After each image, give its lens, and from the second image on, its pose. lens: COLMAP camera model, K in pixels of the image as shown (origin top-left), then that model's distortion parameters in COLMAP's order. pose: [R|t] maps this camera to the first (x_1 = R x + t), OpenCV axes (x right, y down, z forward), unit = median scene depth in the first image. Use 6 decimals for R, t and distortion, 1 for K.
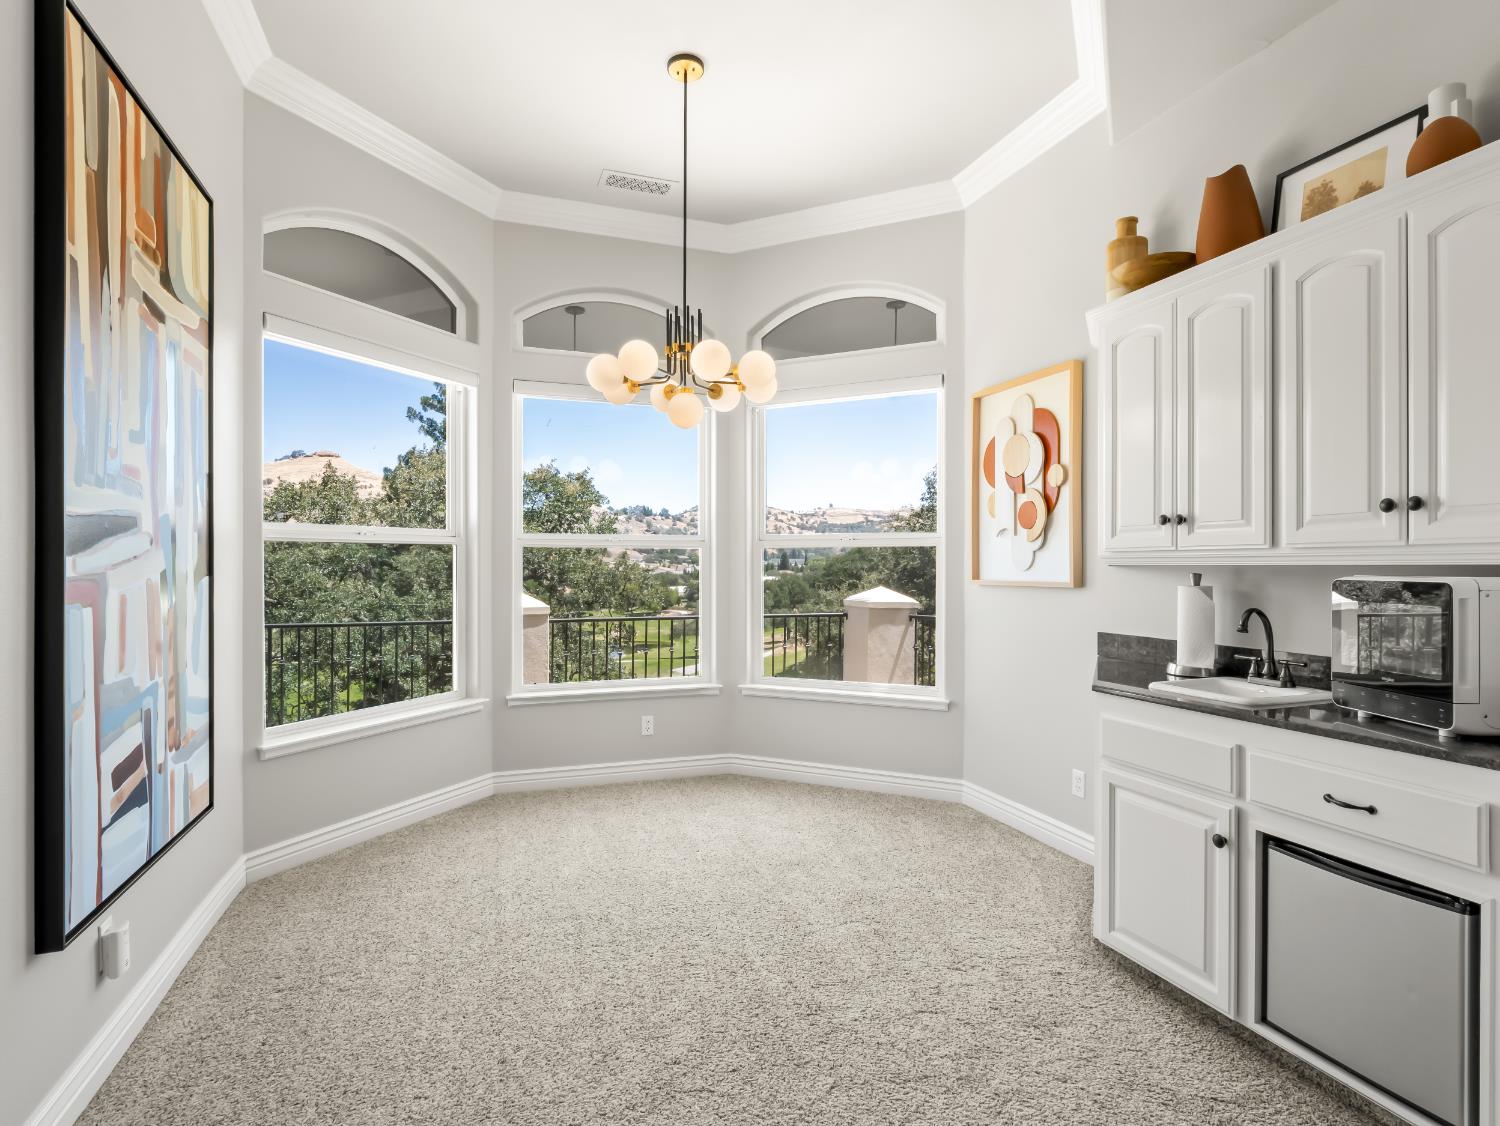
lens RADIAL K [[774.2, 0, 745.2], [0, 774.2, 566.7], [0, 0, 1]] dist [-0.003538, -0.000375]
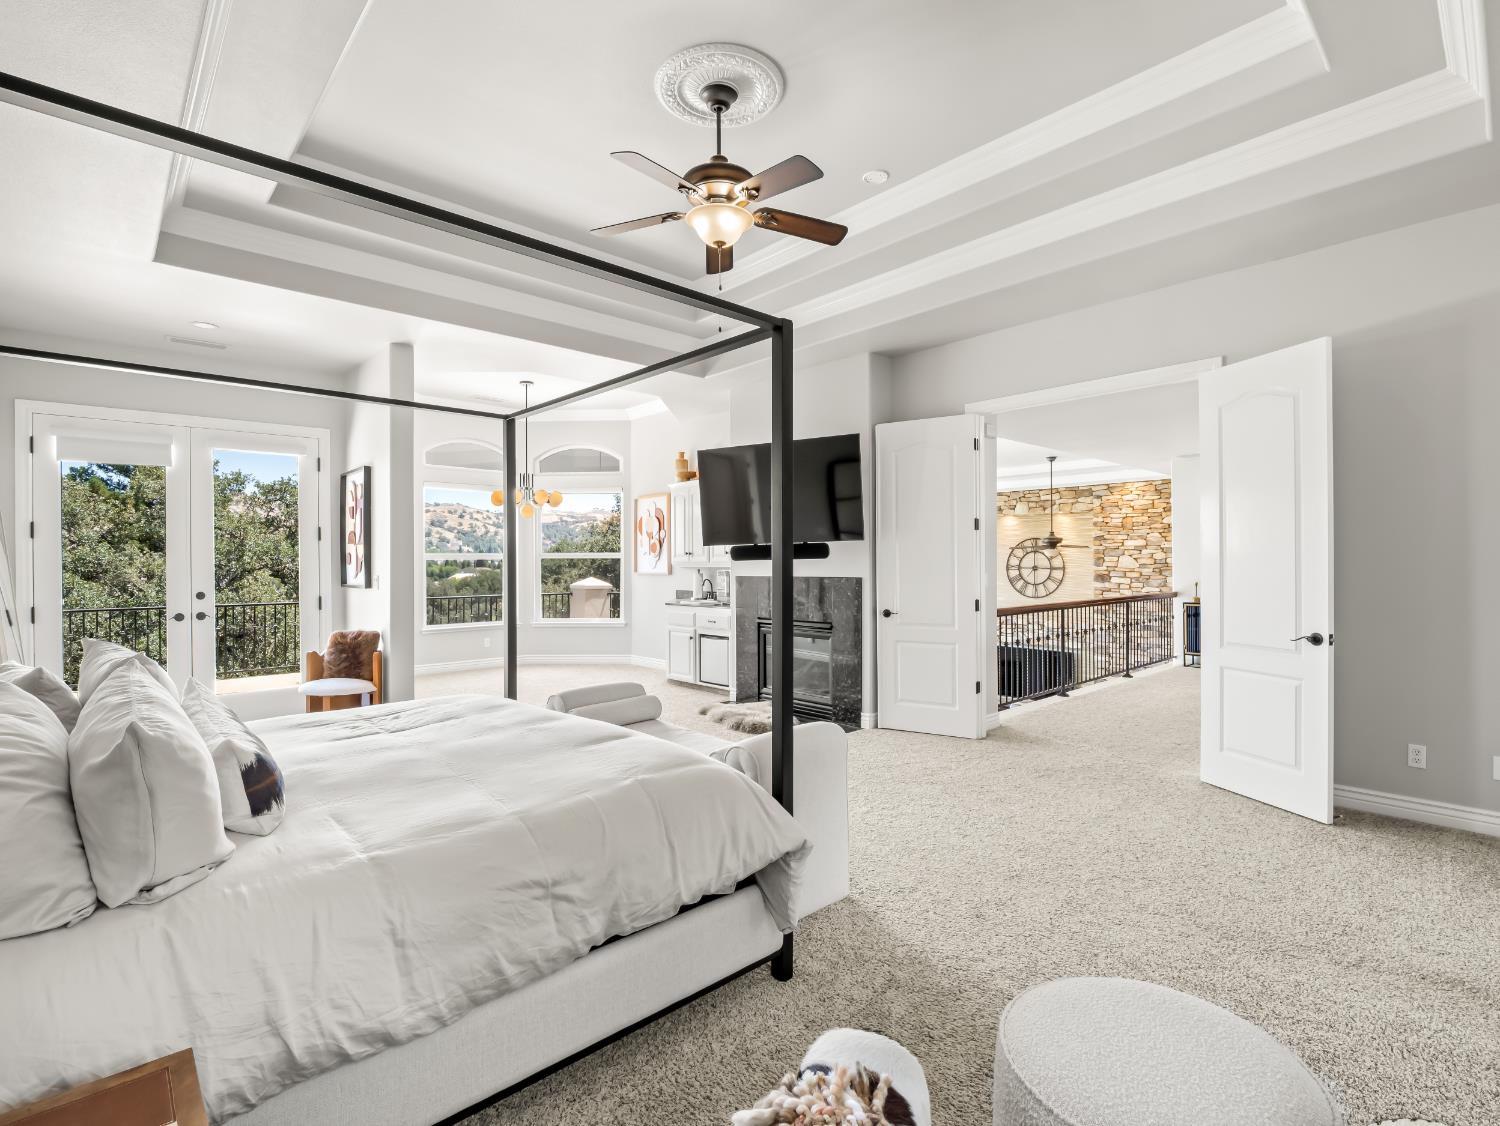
lens RADIAL K [[724.6, 0, 748.4], [0, 724.6, 560.3], [0, 0, 1]] dist [-0.018136, 0.000965]
pose [[0.916939, -0.003989, 0.399008, -0.299611], [0.005846, 0.999977, -0.003438, -0.012159], [-0.398985, 0.005485, 0.916941, -1.284466]]
